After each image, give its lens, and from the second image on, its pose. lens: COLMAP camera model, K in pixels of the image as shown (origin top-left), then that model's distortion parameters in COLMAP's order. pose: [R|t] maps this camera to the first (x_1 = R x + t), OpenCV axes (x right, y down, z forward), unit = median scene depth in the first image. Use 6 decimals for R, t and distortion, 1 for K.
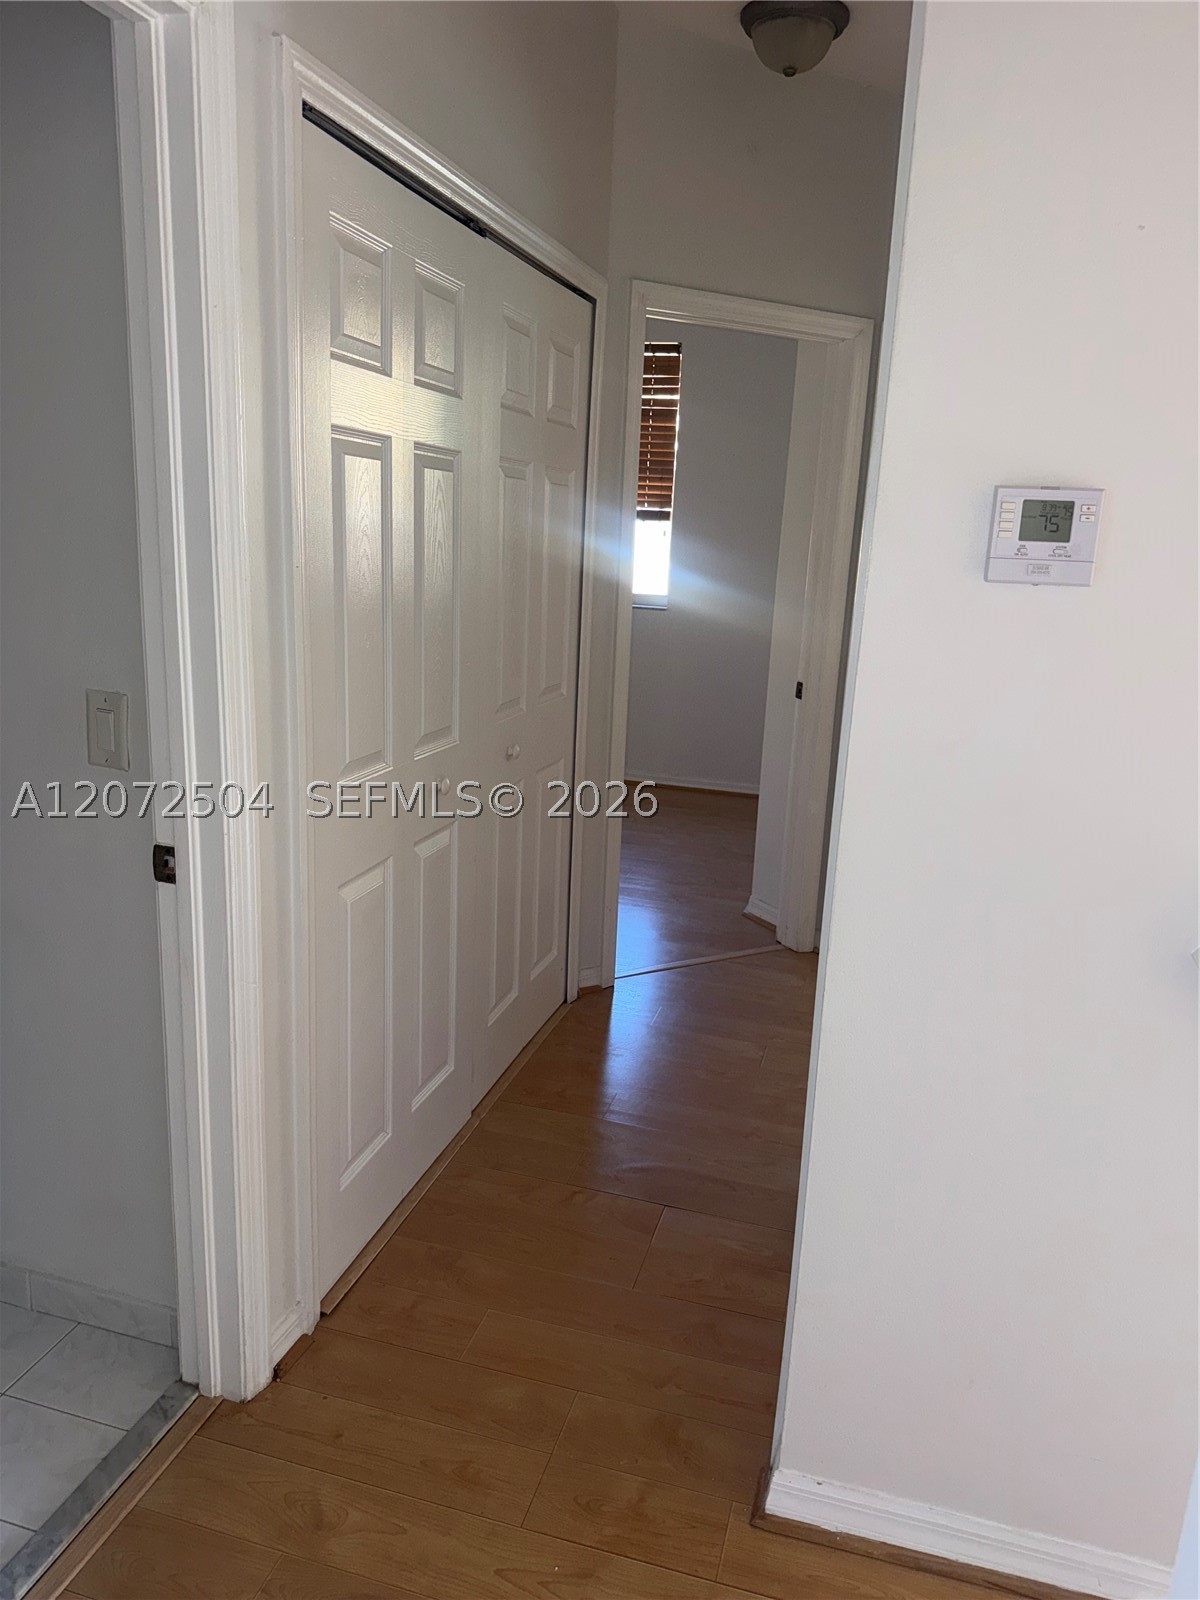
lens RADIAL K [[1133.3, 0, 591.7], [0, 1133.3, 801.1], [0, 0, 1]] dist [0.008328, -0.022553]
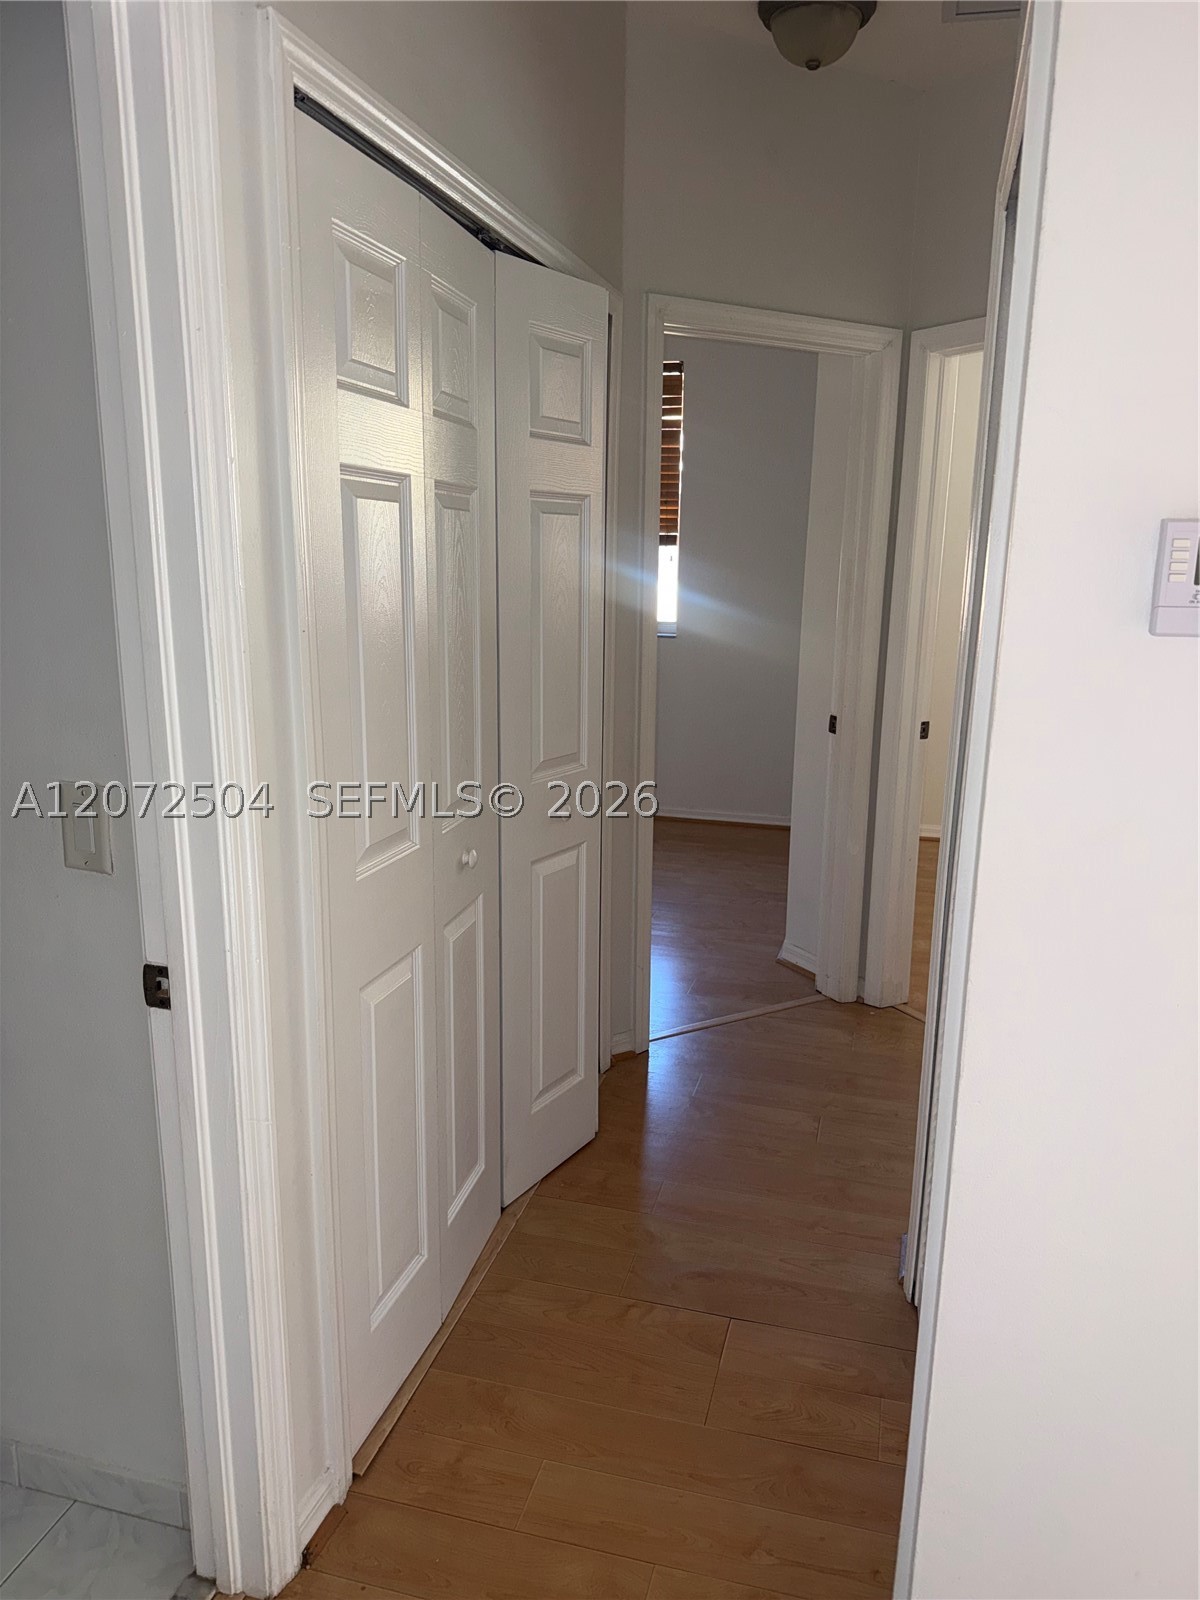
lens RADIAL K [[1133.3, 0, 603.7], [0, 1133.3, 808.6], [0, 0, 1]] dist [0.008328, -0.022553]
pose [[0.999395, -0.032517, 0.012370, -0.039691], [0.032647, 0.999412, -0.010470, -0.046075], [-0.012022, 0.010867, 0.999869, 0.118442]]
